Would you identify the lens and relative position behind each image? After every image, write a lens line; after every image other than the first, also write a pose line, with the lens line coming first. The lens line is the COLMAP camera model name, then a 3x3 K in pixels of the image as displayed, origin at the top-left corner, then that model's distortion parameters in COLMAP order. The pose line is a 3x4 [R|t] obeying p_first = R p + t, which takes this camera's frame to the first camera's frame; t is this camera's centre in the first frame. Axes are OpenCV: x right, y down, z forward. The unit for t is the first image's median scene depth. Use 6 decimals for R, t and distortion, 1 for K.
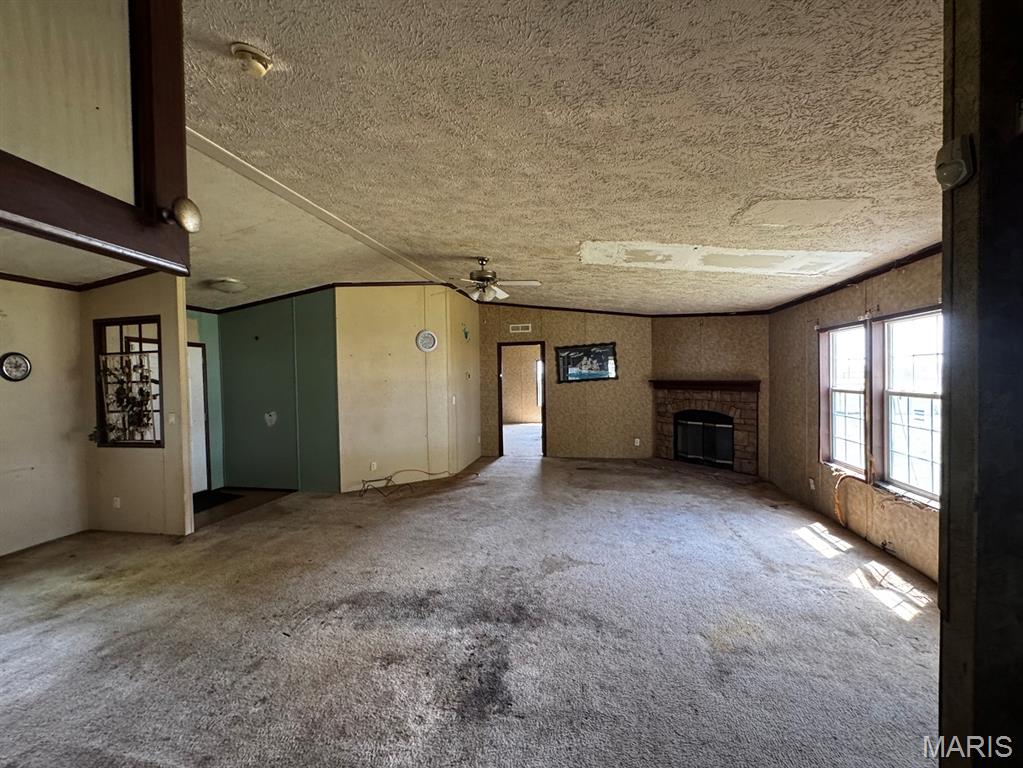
lens RADIAL K [[425.3, 0, 513.5], [0, 425.3, 376.5], [0, 0, 1]] dist [-0.003759, -0.000071]
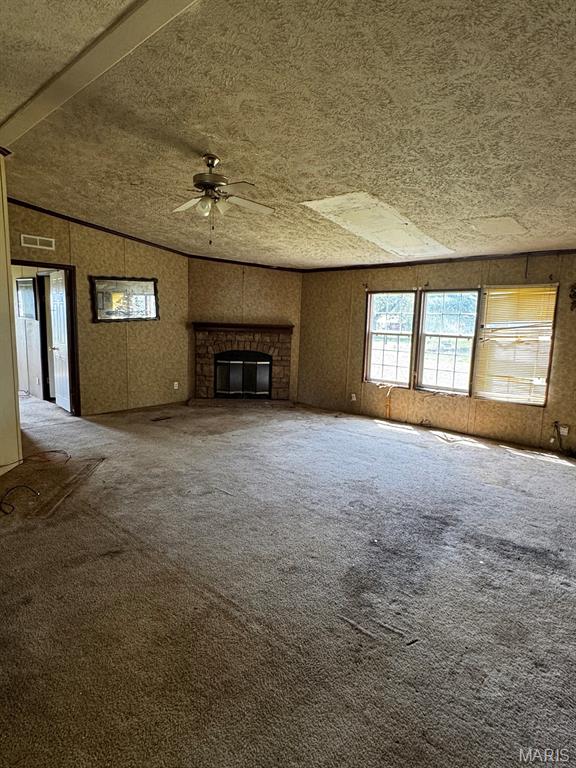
lens RADIAL K [[436.5, 0, 285.7], [0, 436.5, 378.8], [0, 0, 1]] dist [-0.002741, -0.000292]
pose [[0.497843, -0.085970, 0.862996, -0.642200], [-0.034200, 0.992355, 0.118585, 0.016446], [-0.866593, -0.088551, 0.491096, 0.416621]]
